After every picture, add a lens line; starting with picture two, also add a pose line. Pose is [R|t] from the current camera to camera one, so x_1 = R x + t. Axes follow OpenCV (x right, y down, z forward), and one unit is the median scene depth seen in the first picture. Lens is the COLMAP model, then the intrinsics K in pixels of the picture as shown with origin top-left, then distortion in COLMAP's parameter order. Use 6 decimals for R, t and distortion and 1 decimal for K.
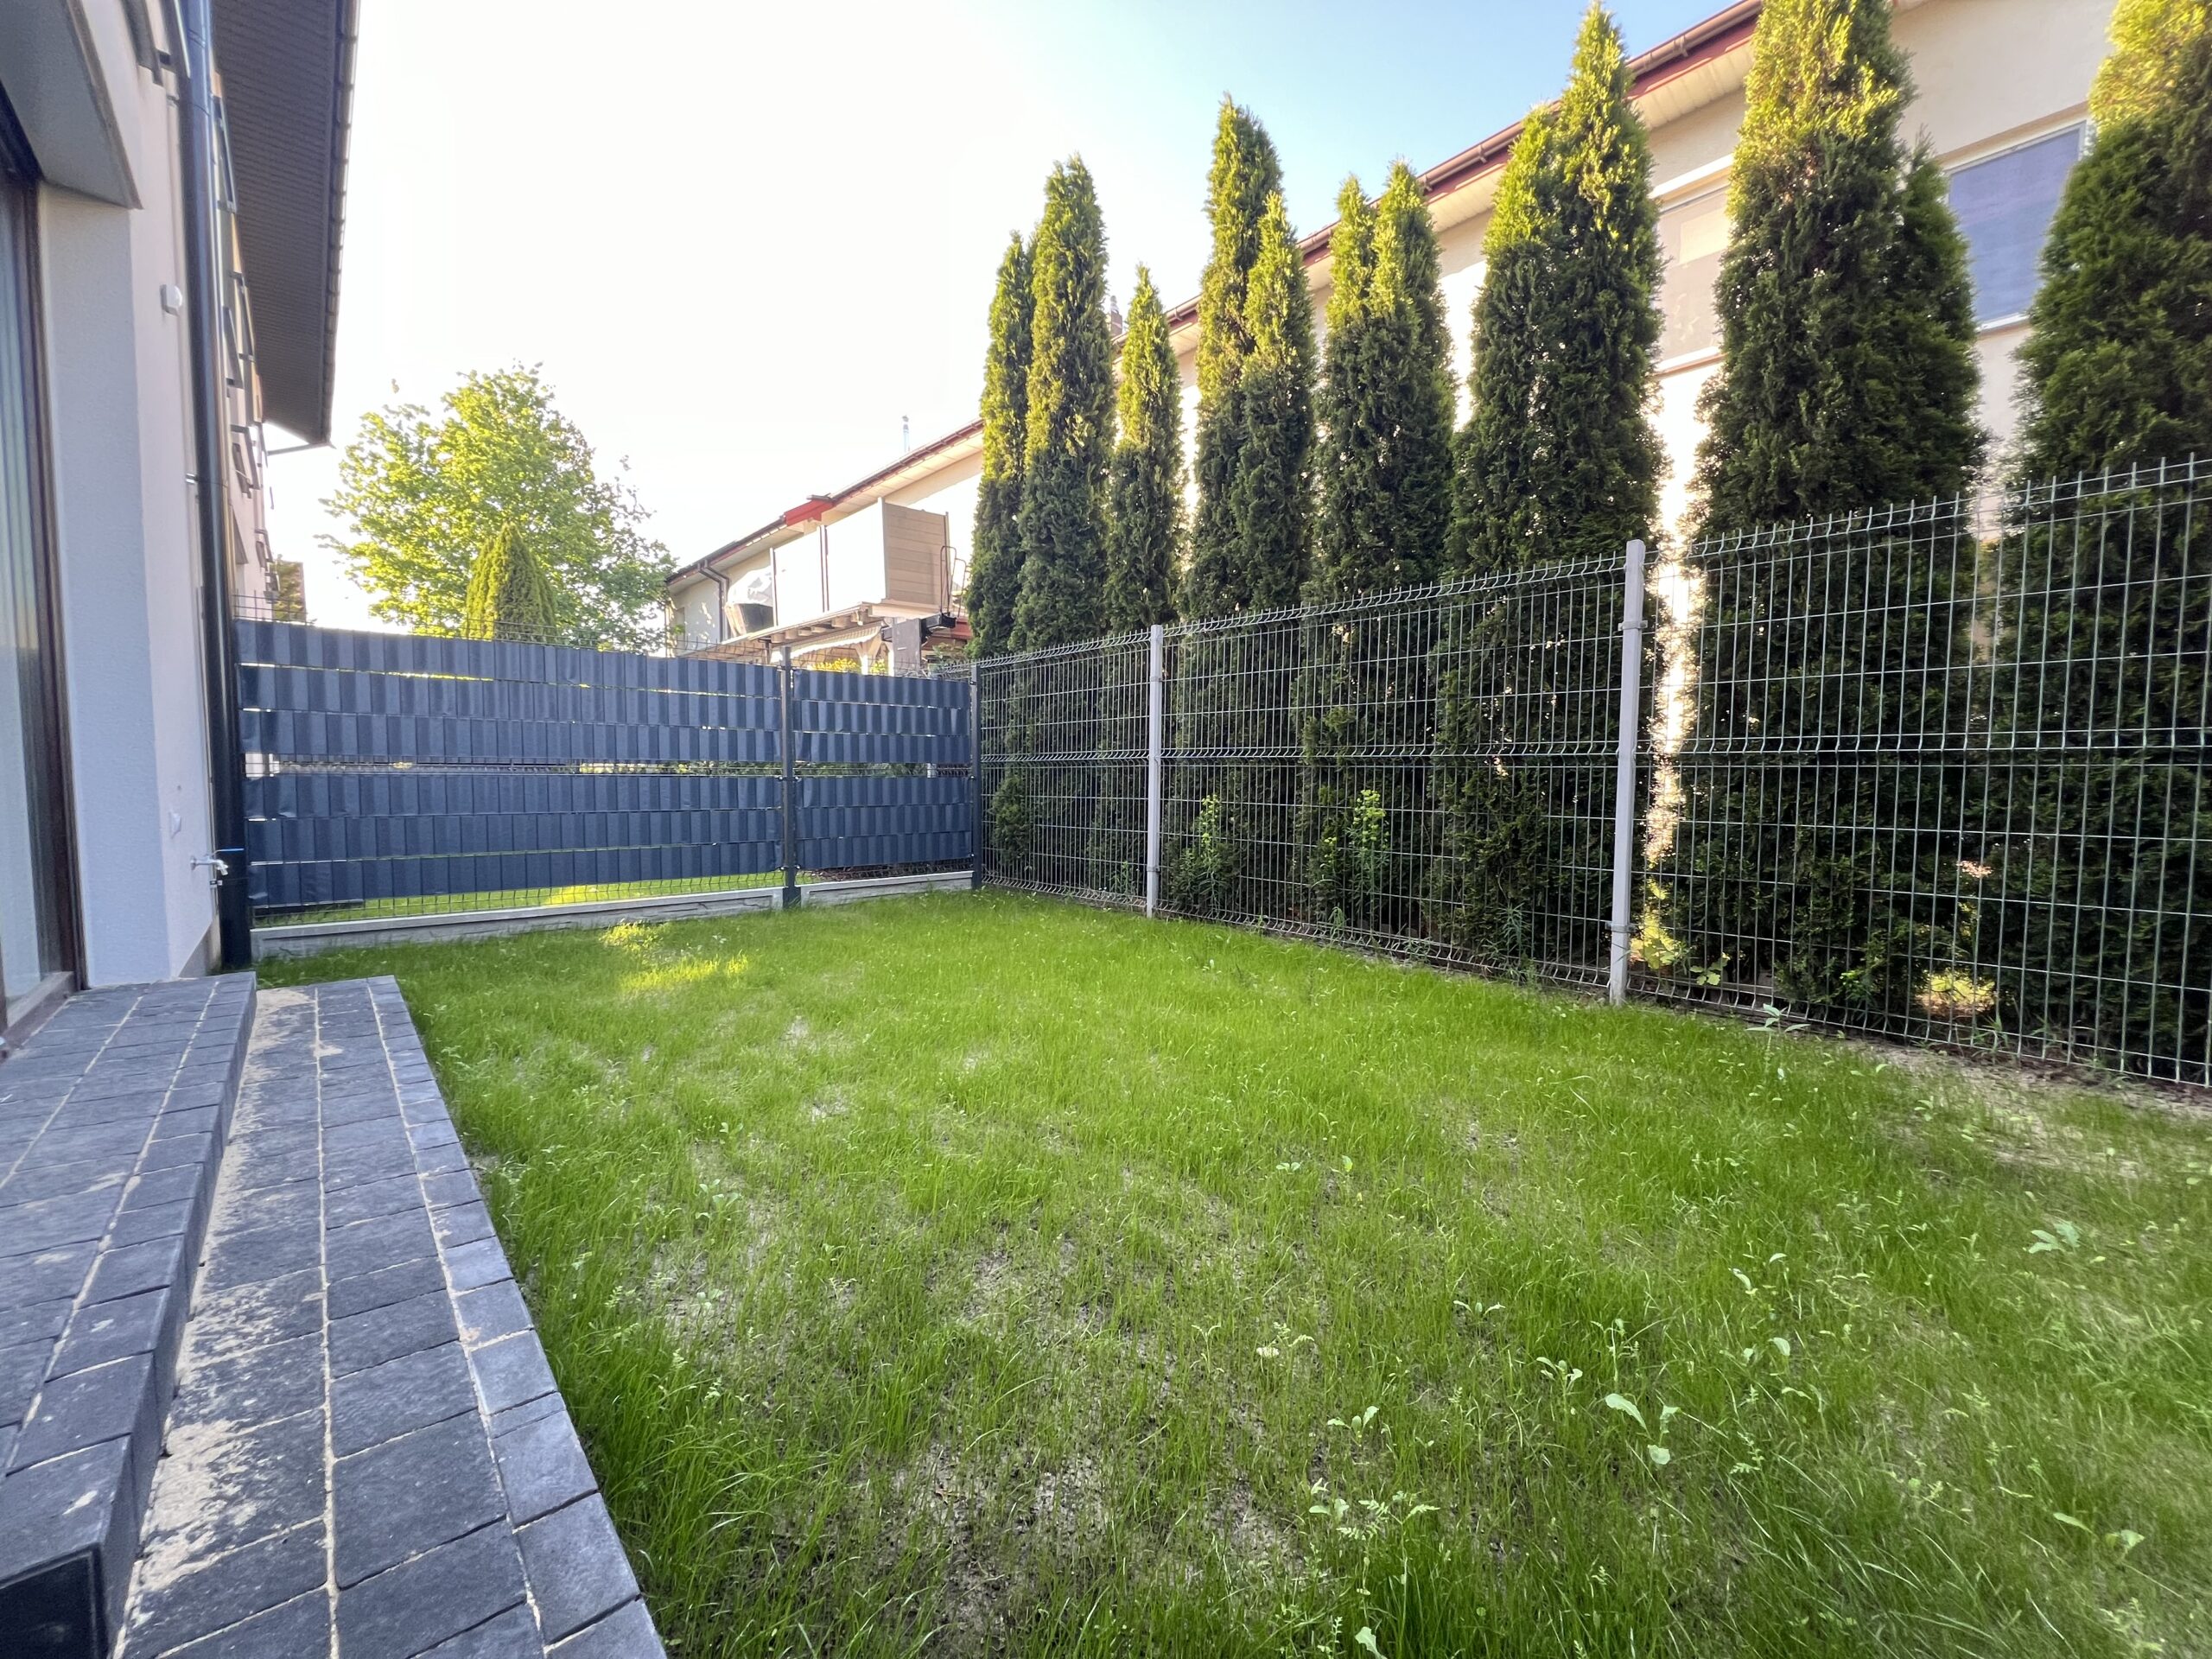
lens RADIAL K [[893.5, 0, 1103.6], [0, 893.5, 827.9], [0, 0, 1]] dist [0.000493, -0.000071]
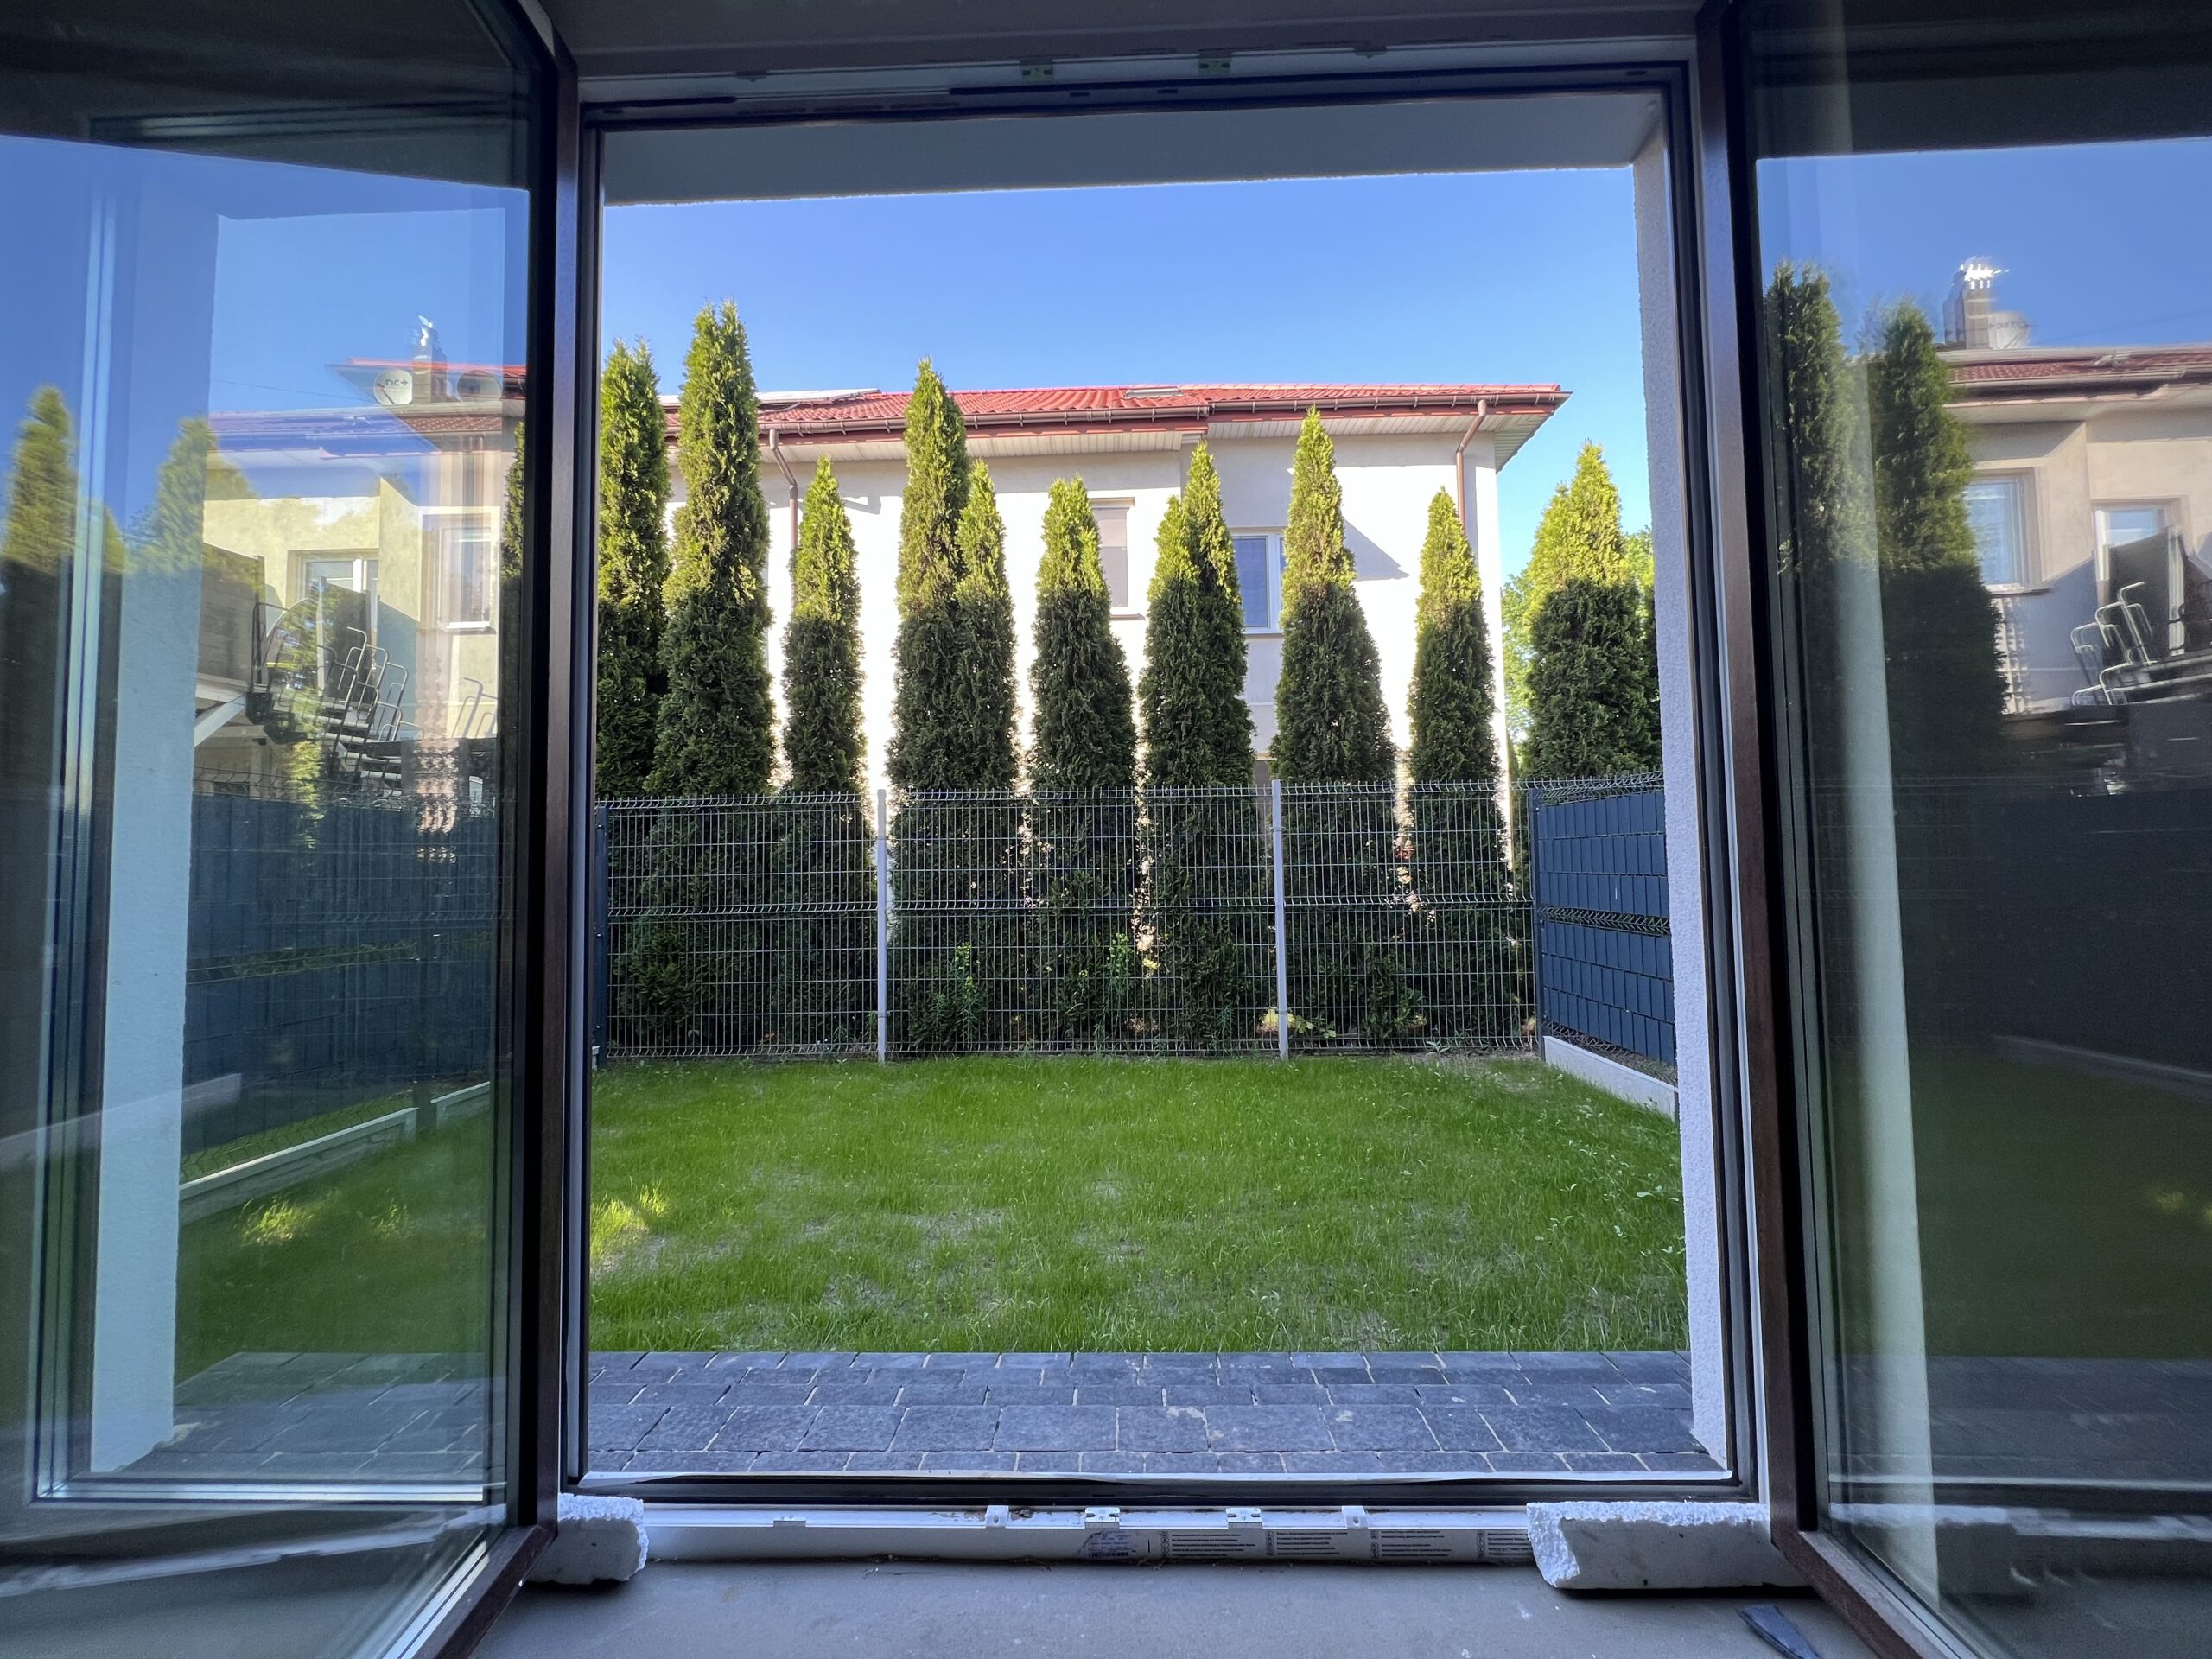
lens RADIAL K [[893.5, 0, 1093.0], [0, 893.5, 833.9], [0, 0, 1]] dist [0.000493, -0.000071]
pose [[0.676850, 0.015319, 0.735961, -0.597296], [0.064631, 0.994686, -0.080145, -0.070964], [-0.733278, 0.101812, 0.672263, 0.084536]]
